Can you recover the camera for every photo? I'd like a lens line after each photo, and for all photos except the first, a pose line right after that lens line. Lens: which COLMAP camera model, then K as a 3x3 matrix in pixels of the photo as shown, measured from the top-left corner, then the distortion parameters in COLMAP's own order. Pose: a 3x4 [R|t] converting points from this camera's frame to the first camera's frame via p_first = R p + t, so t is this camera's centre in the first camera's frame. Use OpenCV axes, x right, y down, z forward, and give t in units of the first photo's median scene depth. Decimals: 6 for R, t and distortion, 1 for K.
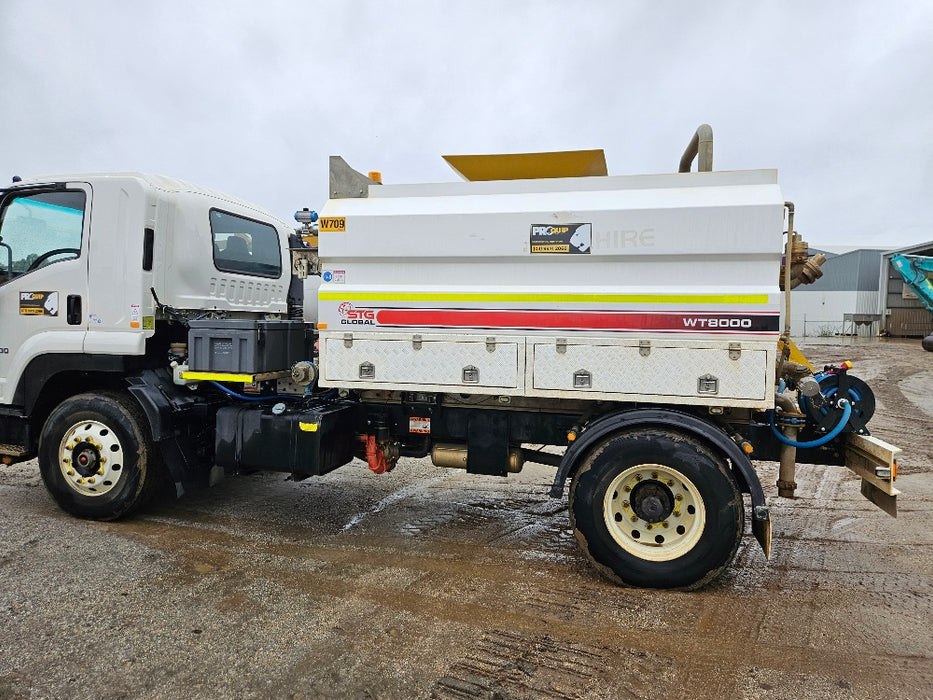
lens RADIAL K [[629.4, 0, 467.1], [0, 629.4, 365.9], [0, 0, 1]] dist [0.085687, -0.069351]
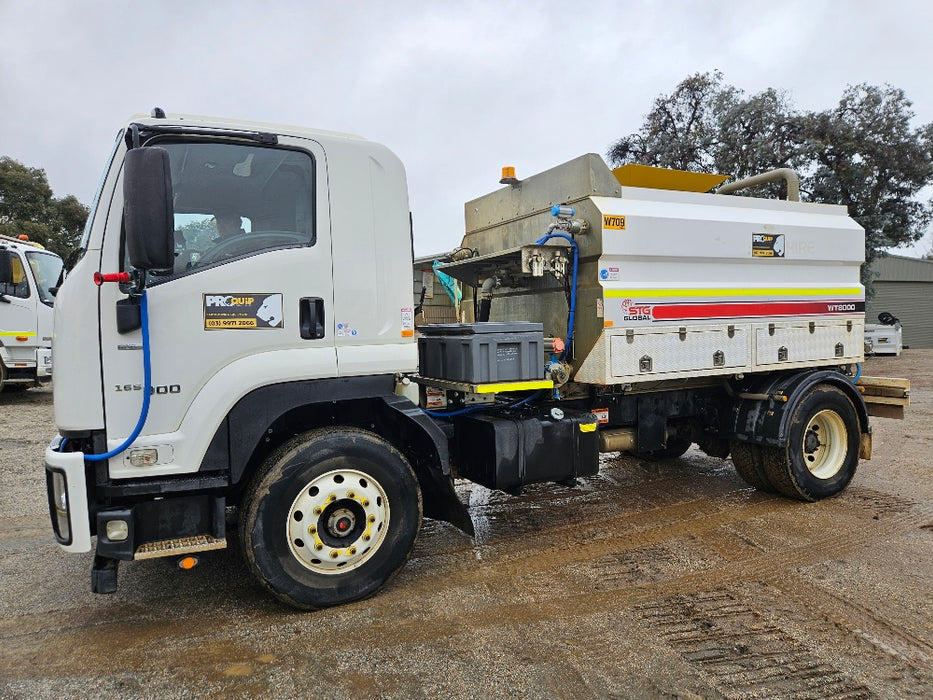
lens RADIAL K [[629.4, 0, 467.1], [0, 629.4, 365.9], [0, 0, 1]] dist [0.085687, -0.069351]
pose [[0.741417, -0.085561, 0.665567, -1.058367], [0.085966, 0.995776, 0.032247, -0.047449], [-0.665515, 0.033308, 0.745641, 0.402839]]
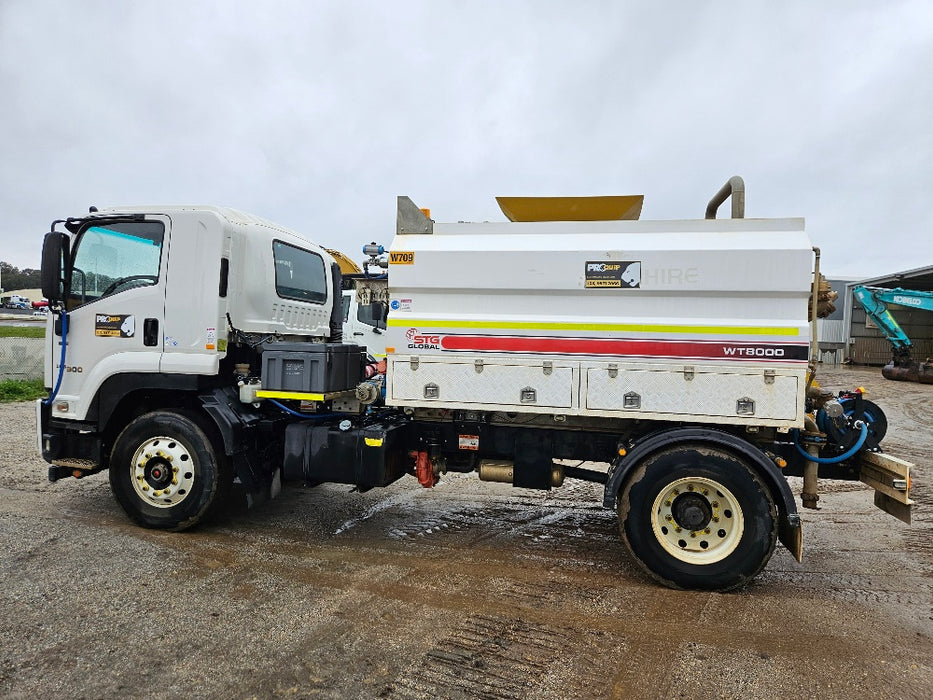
lens RADIAL K [[622.6, 0, 470.8], [0, 622.6, 373.2], [0, 0, 1]] dist [0.081157, -0.060478]
pose [[0.999134, 0.010538, 0.040251, -0.131295], [-0.009545, 0.999648, -0.024768, 0.002696], [-0.040498, 0.024362, 0.998883, -0.084001]]
